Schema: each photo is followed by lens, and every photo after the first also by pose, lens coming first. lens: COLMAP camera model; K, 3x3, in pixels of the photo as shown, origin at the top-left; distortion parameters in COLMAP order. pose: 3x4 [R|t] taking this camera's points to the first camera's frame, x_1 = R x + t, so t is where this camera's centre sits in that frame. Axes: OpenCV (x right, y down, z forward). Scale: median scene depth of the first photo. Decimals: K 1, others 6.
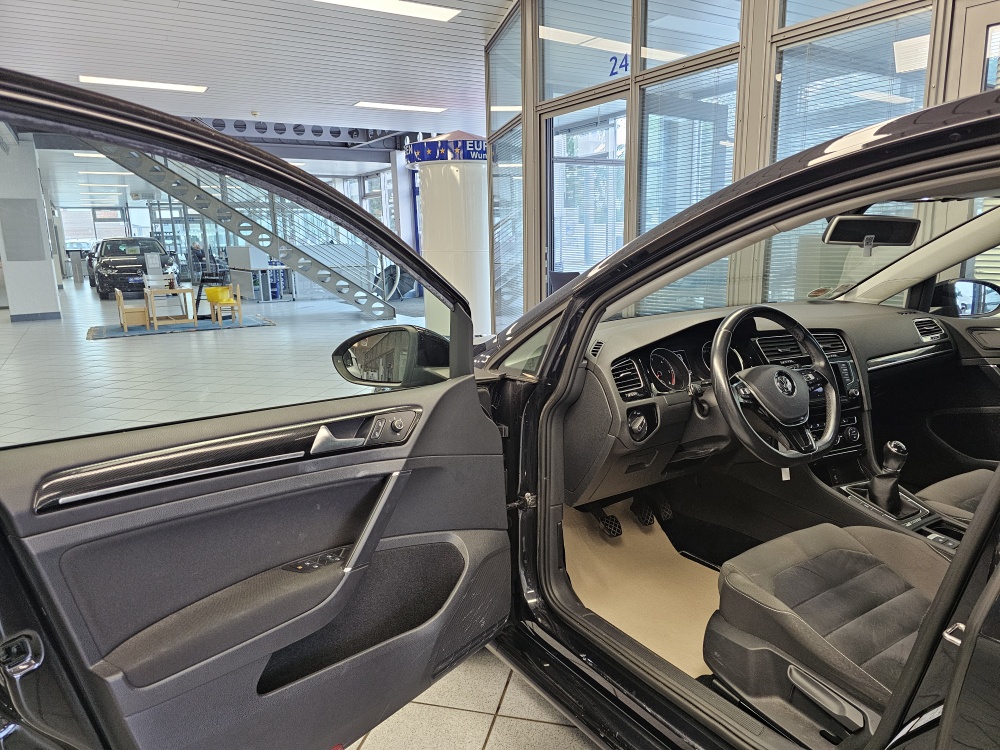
lens RADIAL K [[675.3, 0, 496.8], [0, 675.3, 370.9], [0, 0, 1]] dist [0.051543, -0.054495]
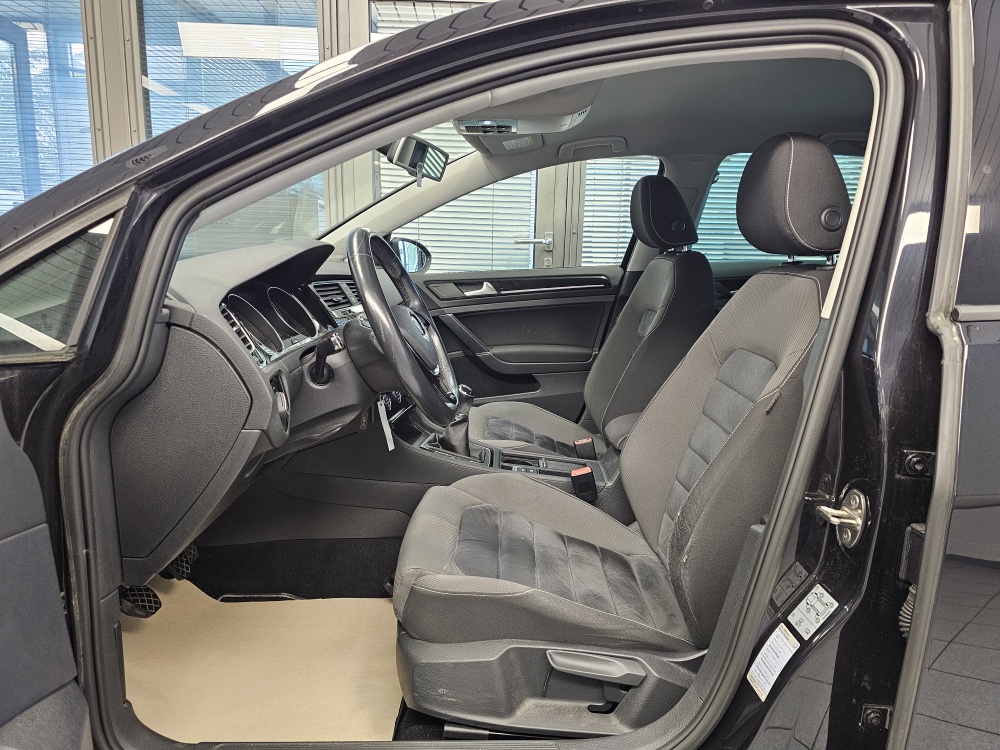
lens RADIAL K [[675.3, 0, 506.0], [0, 675.3, 371.8], [0, 0, 1]] dist [0.051543, -0.054495]
pose [[0.514959, -0.122576, 0.848406, -0.195768], [0.126218, 0.989778, 0.066390, 0.032303], [-0.847872, 0.072896, 0.525167, 0.474213]]
